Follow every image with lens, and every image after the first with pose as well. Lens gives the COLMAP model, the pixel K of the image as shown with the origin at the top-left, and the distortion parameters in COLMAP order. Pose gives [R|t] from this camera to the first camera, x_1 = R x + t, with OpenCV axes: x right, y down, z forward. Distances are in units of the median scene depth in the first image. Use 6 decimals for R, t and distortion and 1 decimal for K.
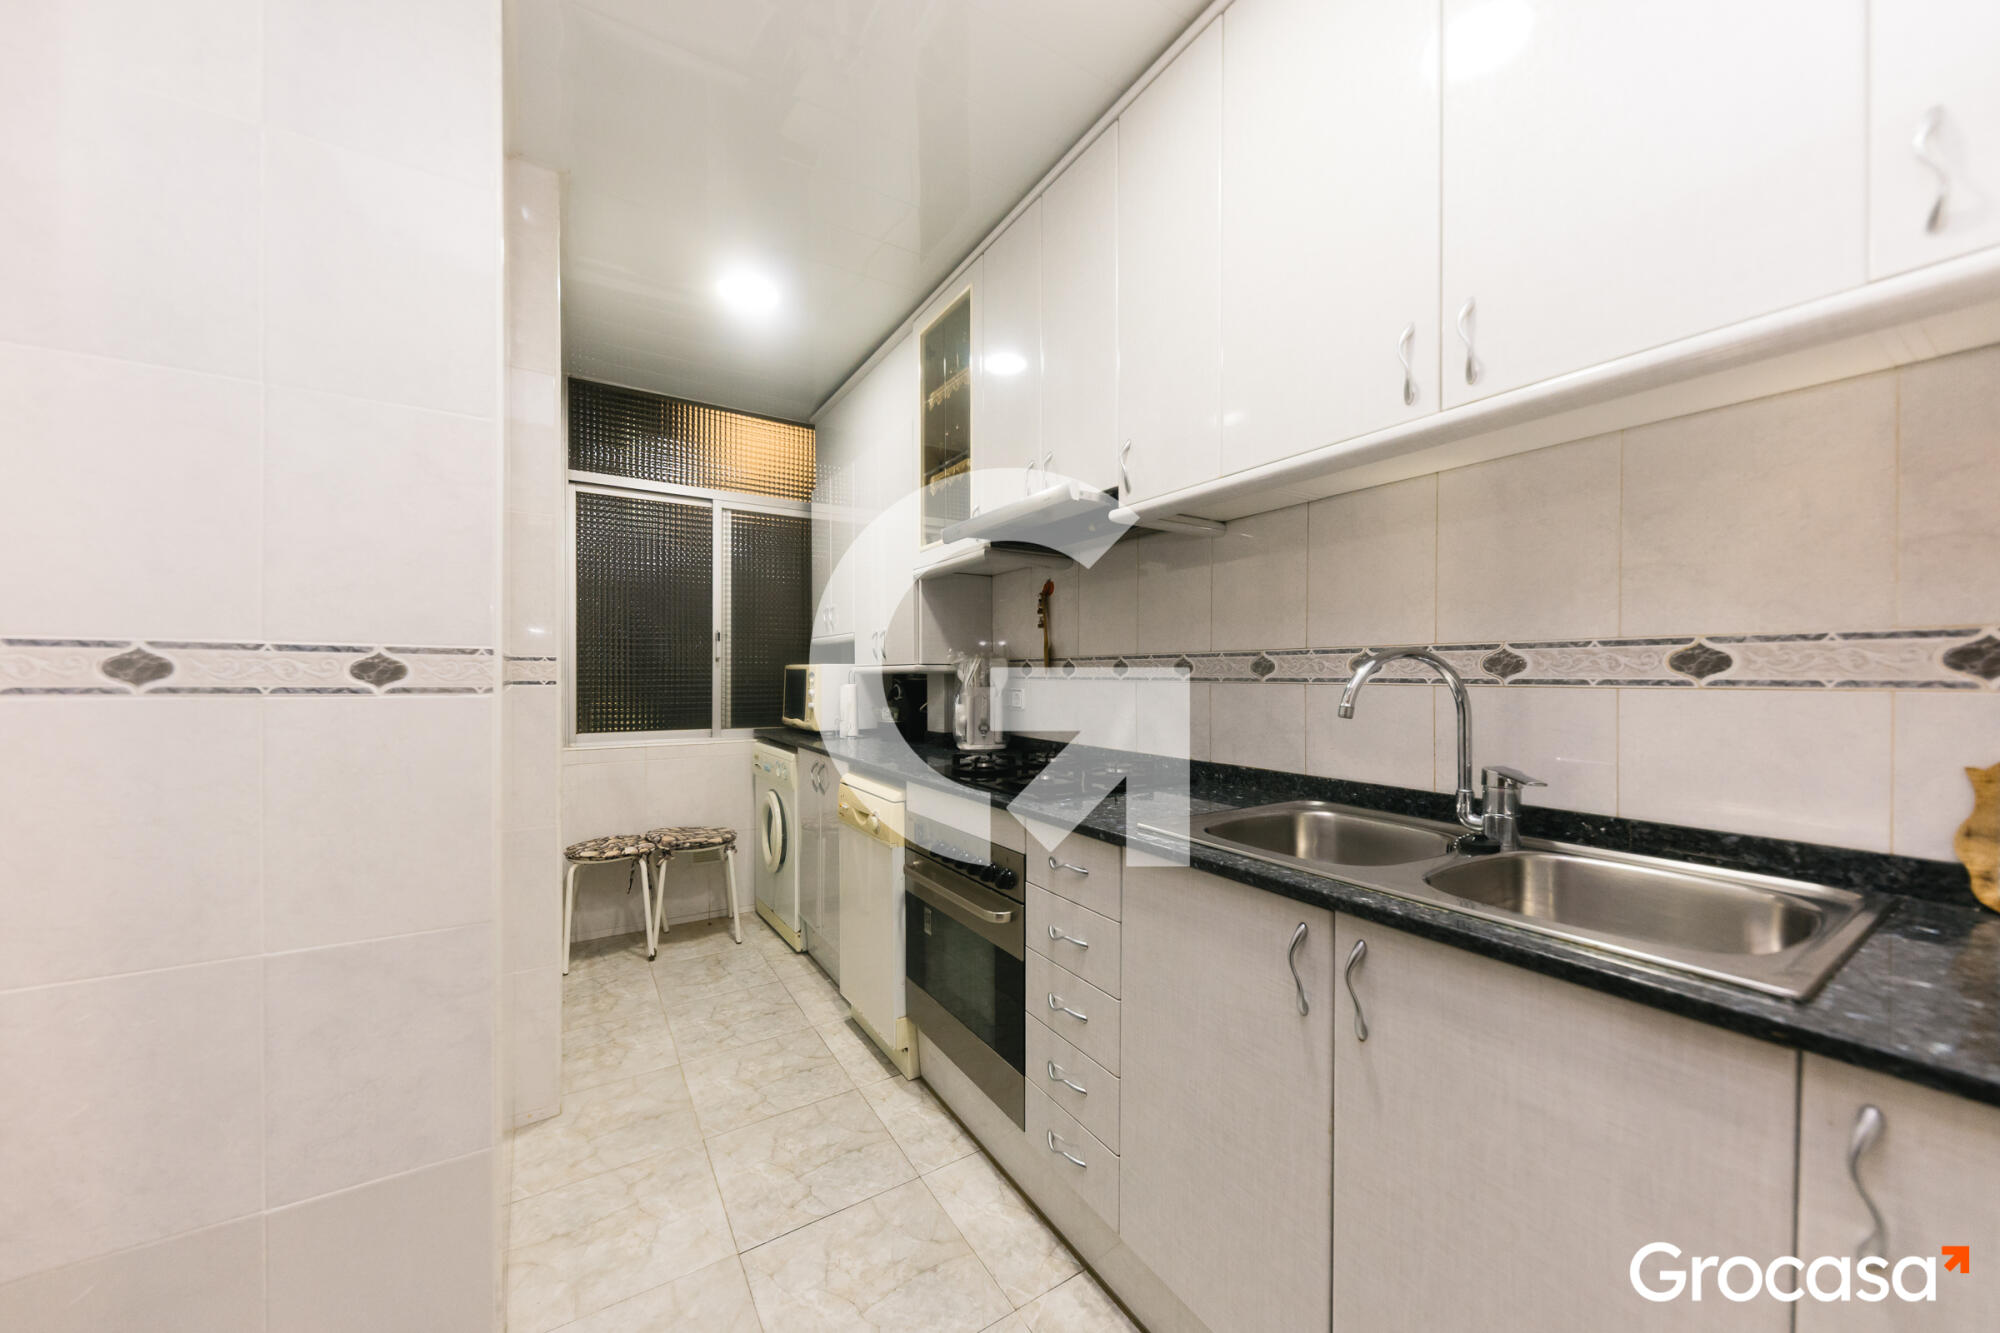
lens RADIAL K [[693.8, 0, 1000.0], [0, 693.8, 666.5], [0, 0, 1]] dist [0.000018, -0.000006]
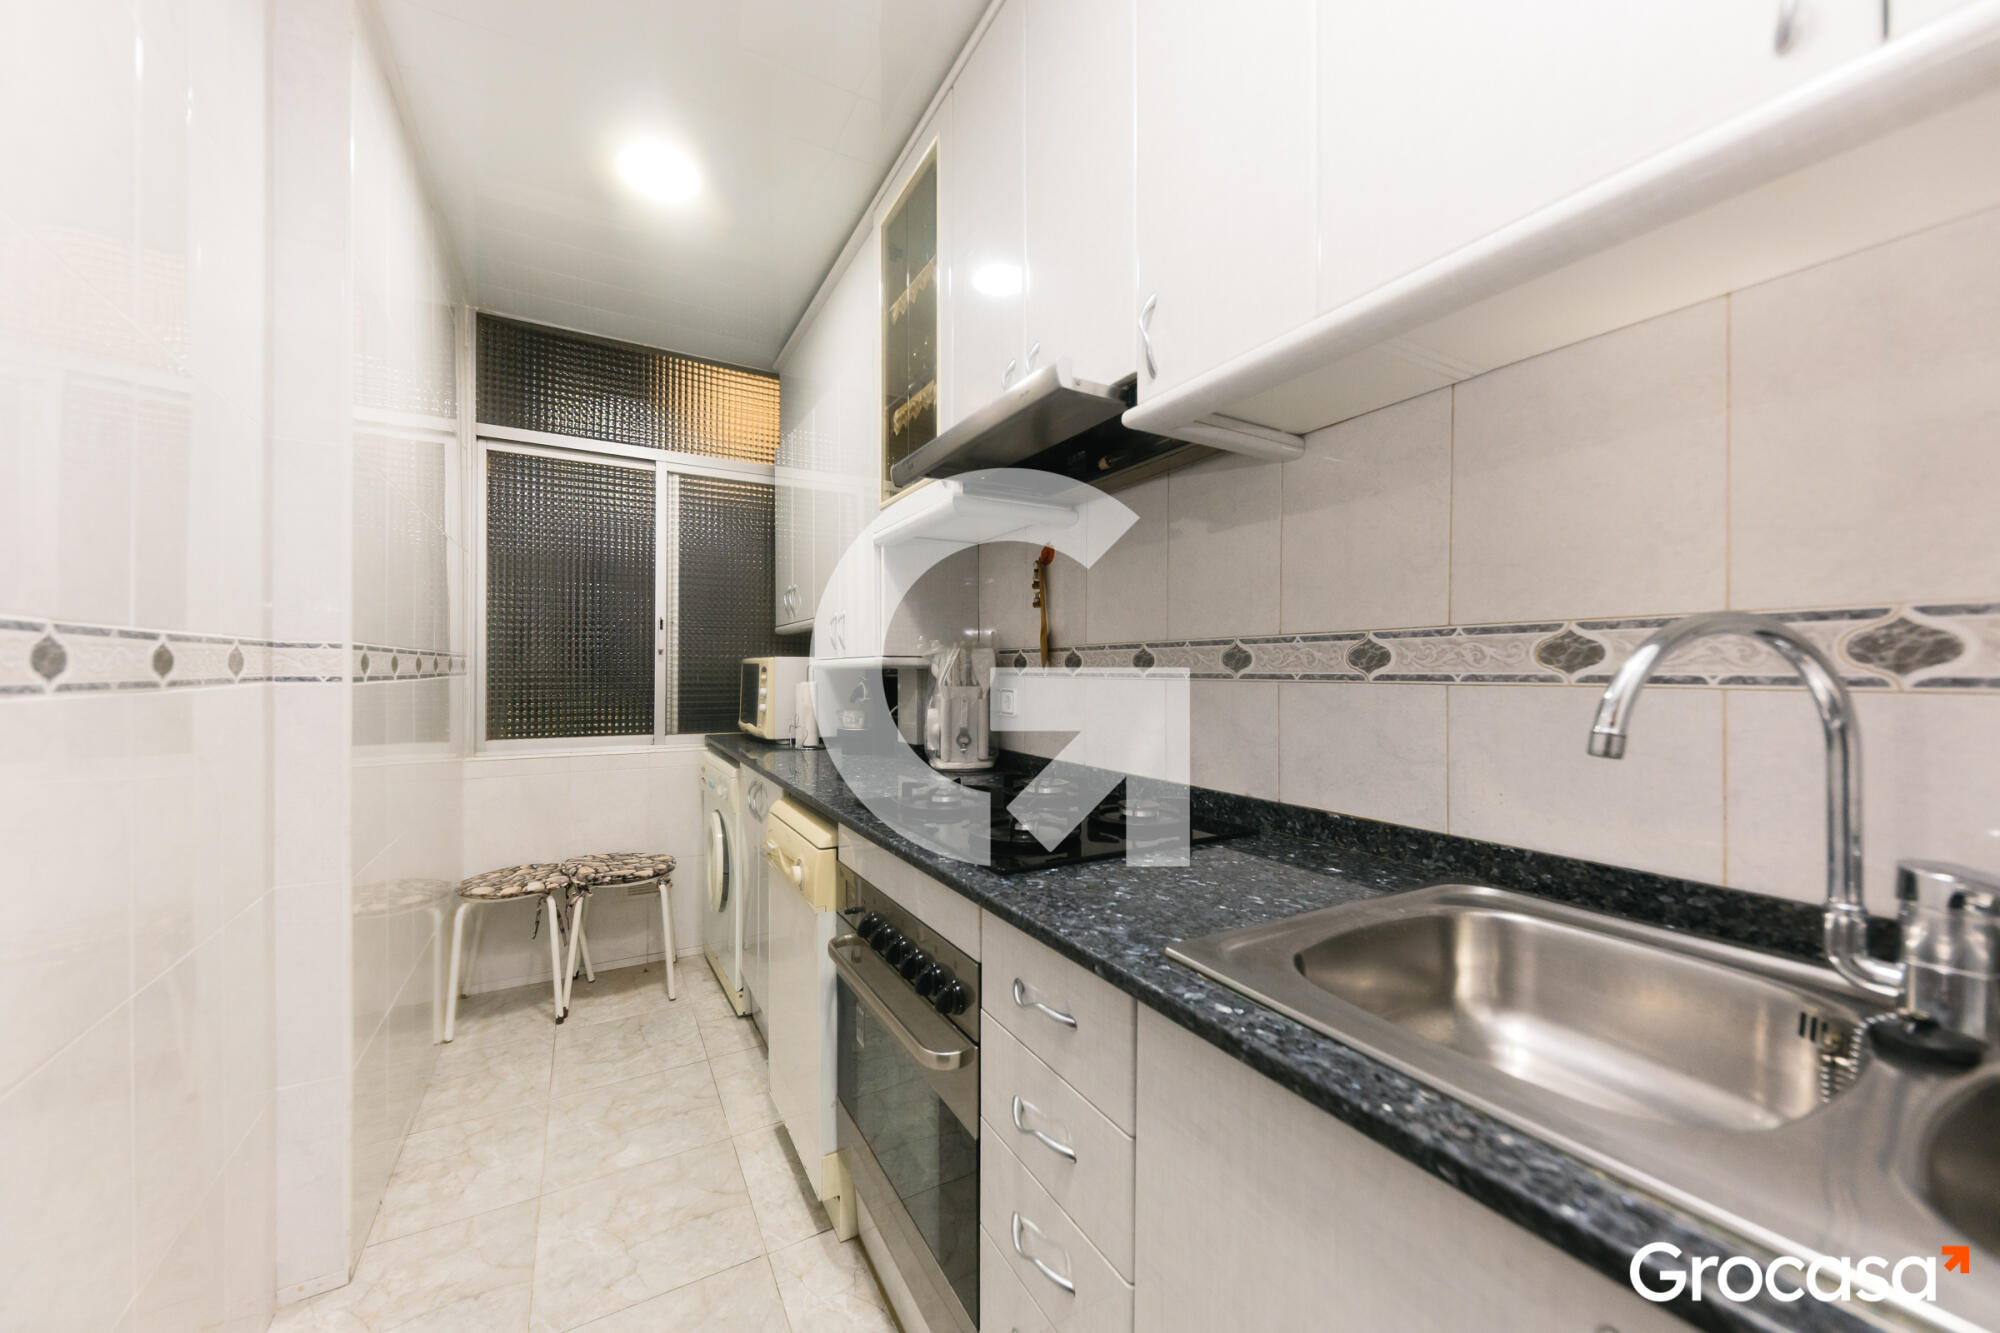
lens RADIAL K [[693.9, 0, 993.6], [0, 693.9, 662.4], [0, 0, 1]] dist [-0.001176, -0.000213]
pose [[0.998729, 0.000783, -0.050394, 0.047304], [-0.000847, 0.999999, -0.001252, 0.004402], [0.050393, 0.001293, 0.998729, 0.237382]]
